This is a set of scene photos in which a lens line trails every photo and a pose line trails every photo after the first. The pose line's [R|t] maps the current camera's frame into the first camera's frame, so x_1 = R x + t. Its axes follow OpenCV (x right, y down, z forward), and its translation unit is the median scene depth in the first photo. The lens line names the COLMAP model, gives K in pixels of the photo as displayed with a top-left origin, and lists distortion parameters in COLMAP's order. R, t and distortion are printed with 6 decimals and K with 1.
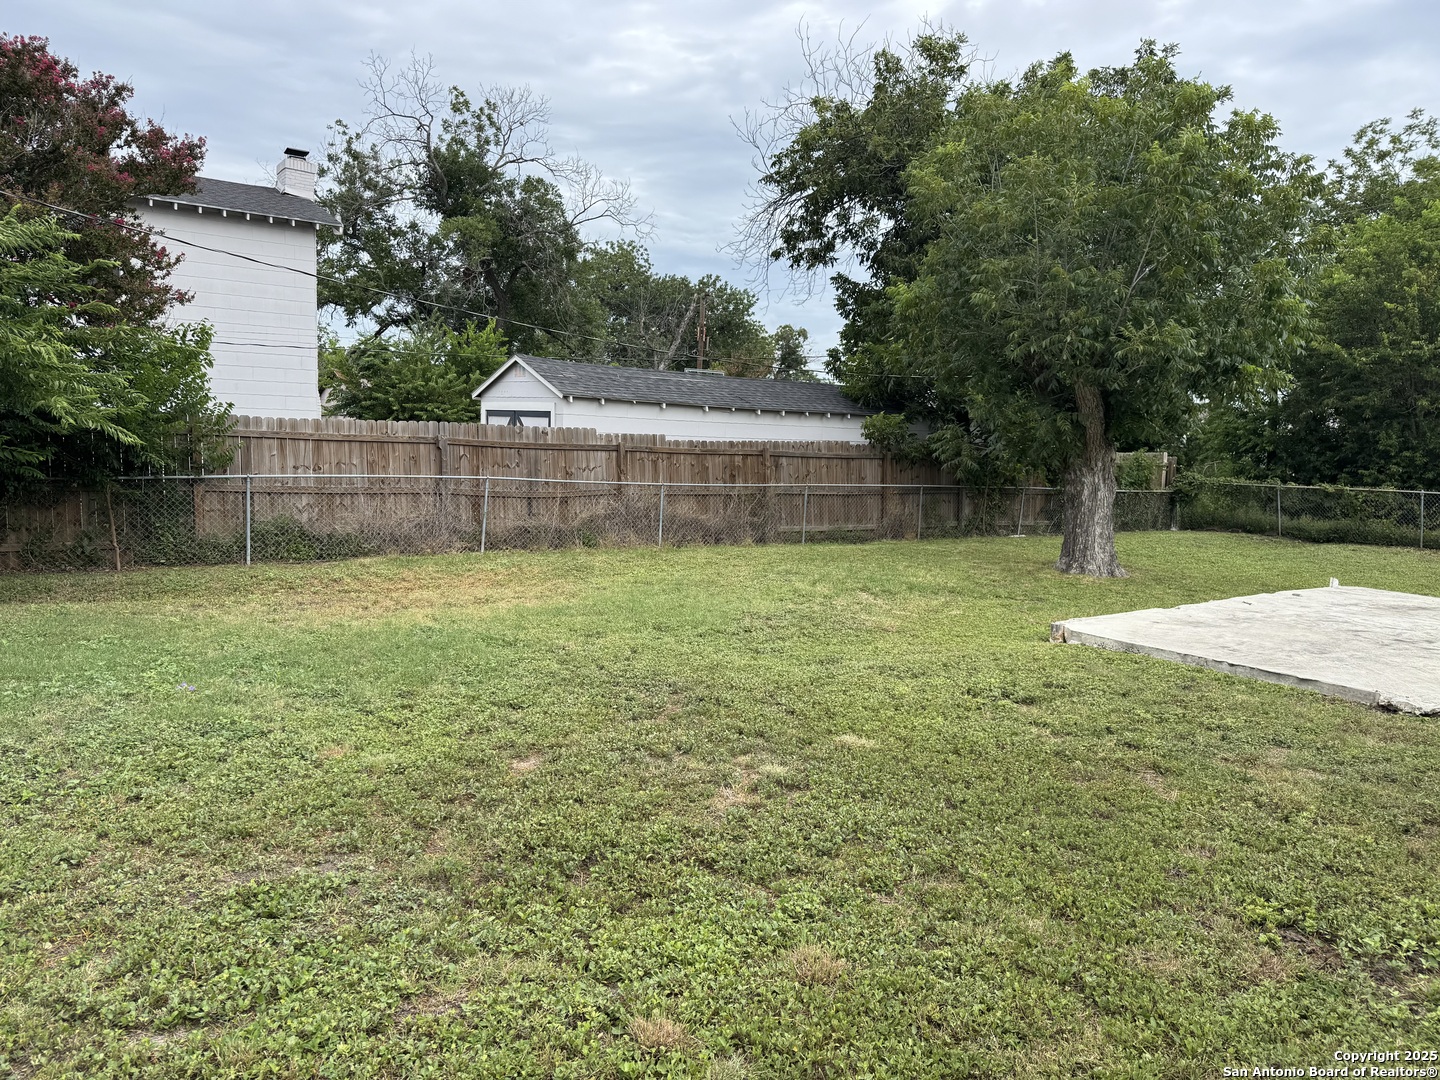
lens RADIAL K [[990.8, 0, 720.0], [0, 990.8, 540.0], [0, 0, 1]] dist [0.118071, -0.158876]
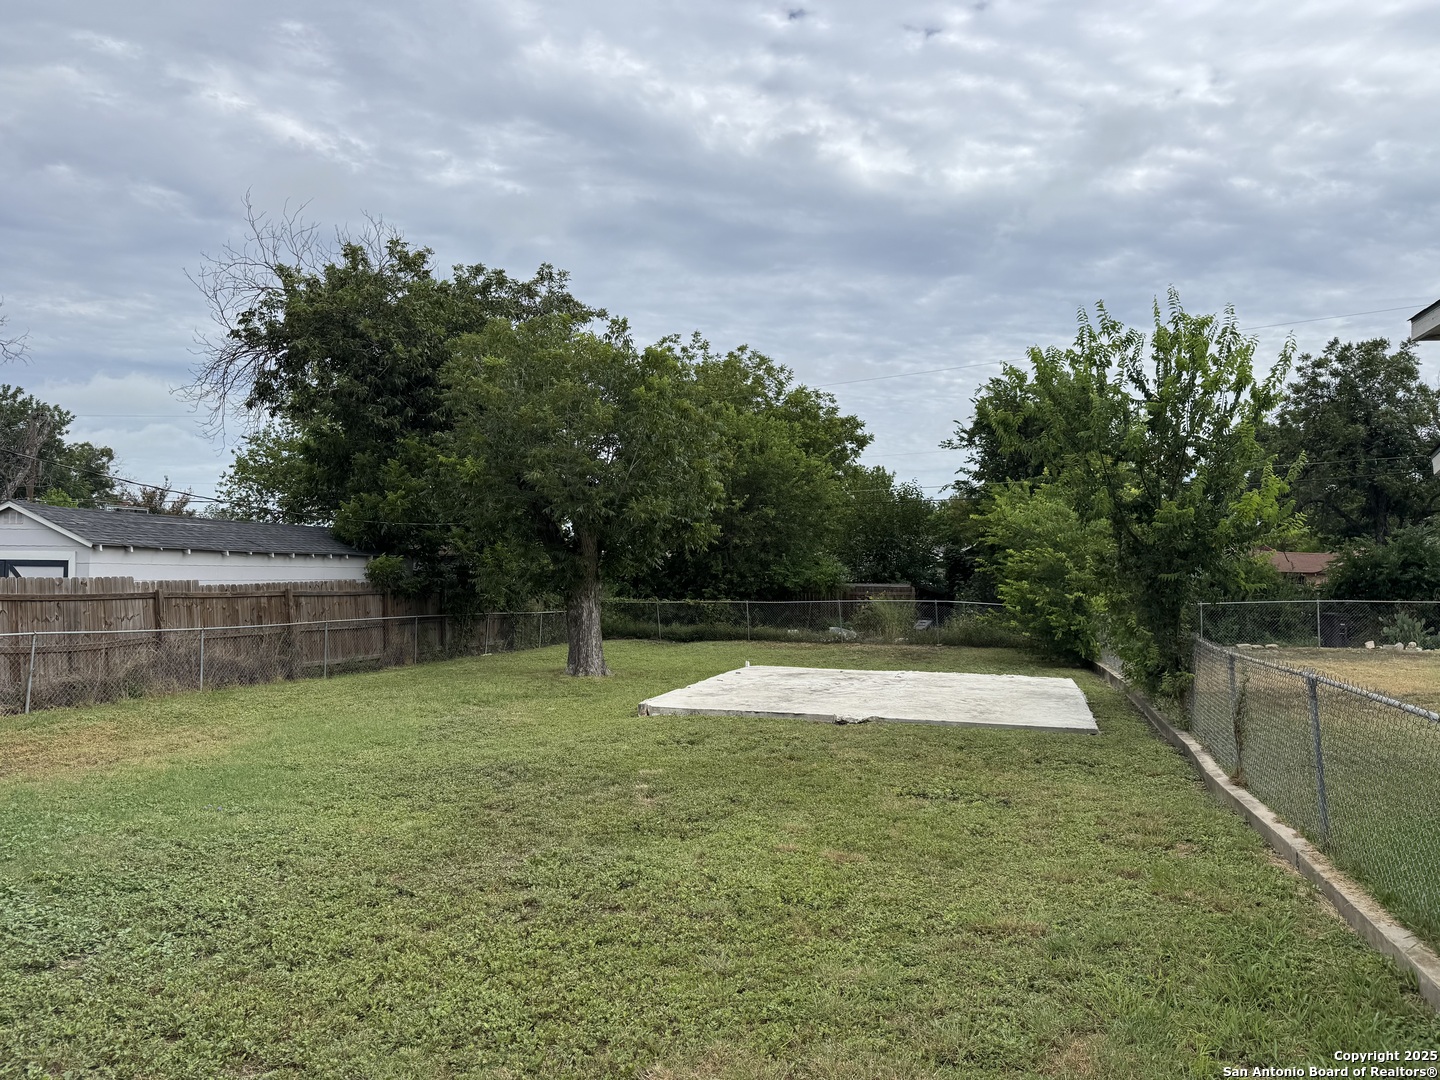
lens RADIAL K [[990.8, 0, 720.0], [0, 990.8, 540.0], [0, 0, 1]] dist [0.118071, -0.158876]
pose [[0.788472, -0.007764, 0.615021, -0.263187], [0.084047, 0.991901, -0.095229, -0.003468], [-0.609301, 0.126776, 0.782739, -0.137016]]
